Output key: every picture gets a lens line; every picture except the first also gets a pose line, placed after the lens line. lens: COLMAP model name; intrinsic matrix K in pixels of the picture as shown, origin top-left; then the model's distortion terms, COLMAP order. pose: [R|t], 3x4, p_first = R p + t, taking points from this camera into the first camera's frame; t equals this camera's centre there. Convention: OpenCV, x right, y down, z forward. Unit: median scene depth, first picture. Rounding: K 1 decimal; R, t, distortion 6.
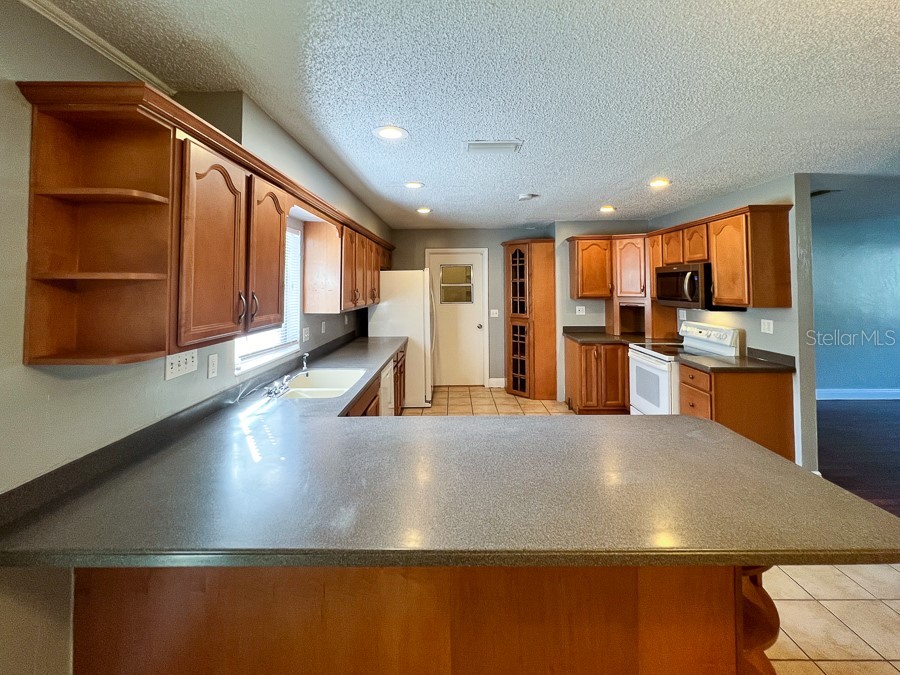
lens RADIAL K [[411.4, 0, 448.0], [0, 411.4, 275.2], [0, 0, 1]] dist [-0.001127, 0.000024]
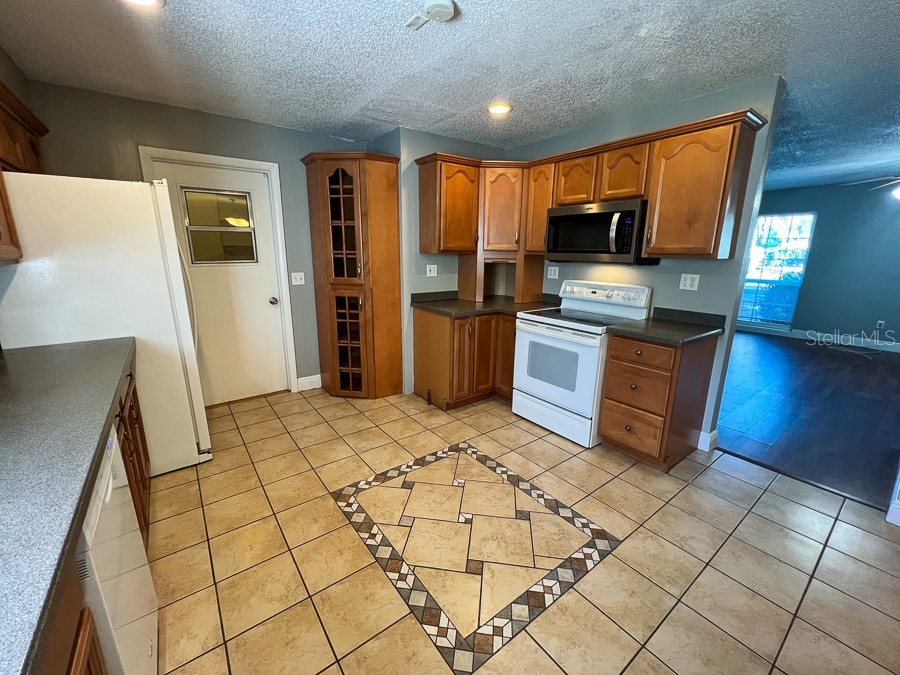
lens RADIAL K [[376.8, 0, 446.2], [0, 376.8, 341.0], [0, 0, 1]] dist [-0.000631, 0.000896]
pose [[0.794144, -0.132387, 0.593135, -0.067932], [-0.025051, 0.968025, 0.249602, 0.040342], [-0.607213, -0.213078, 0.765435, 0.455382]]
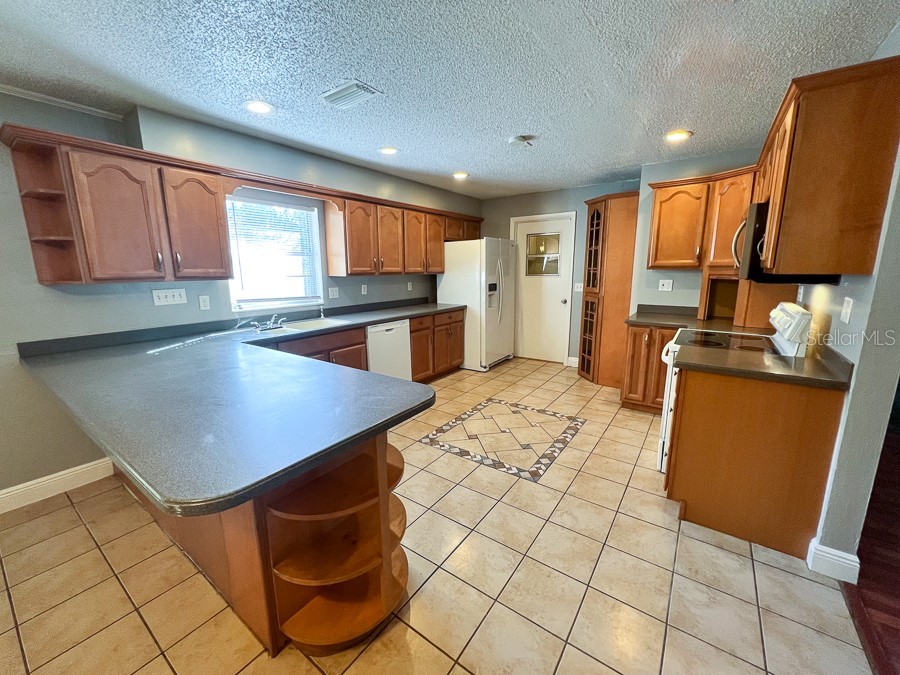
lens RADIAL K [[382.5, 0, 439.2], [0, 382.5, 347.4], [0, 0, 1]] dist [-0.000378, -0.000010]
pose [[0.793375, 0.124098, -0.595949, 0.433077], [0.016152, 0.974363, 0.224400, 0.031613], [0.608519, -0.187659, 0.771031, 0.163889]]
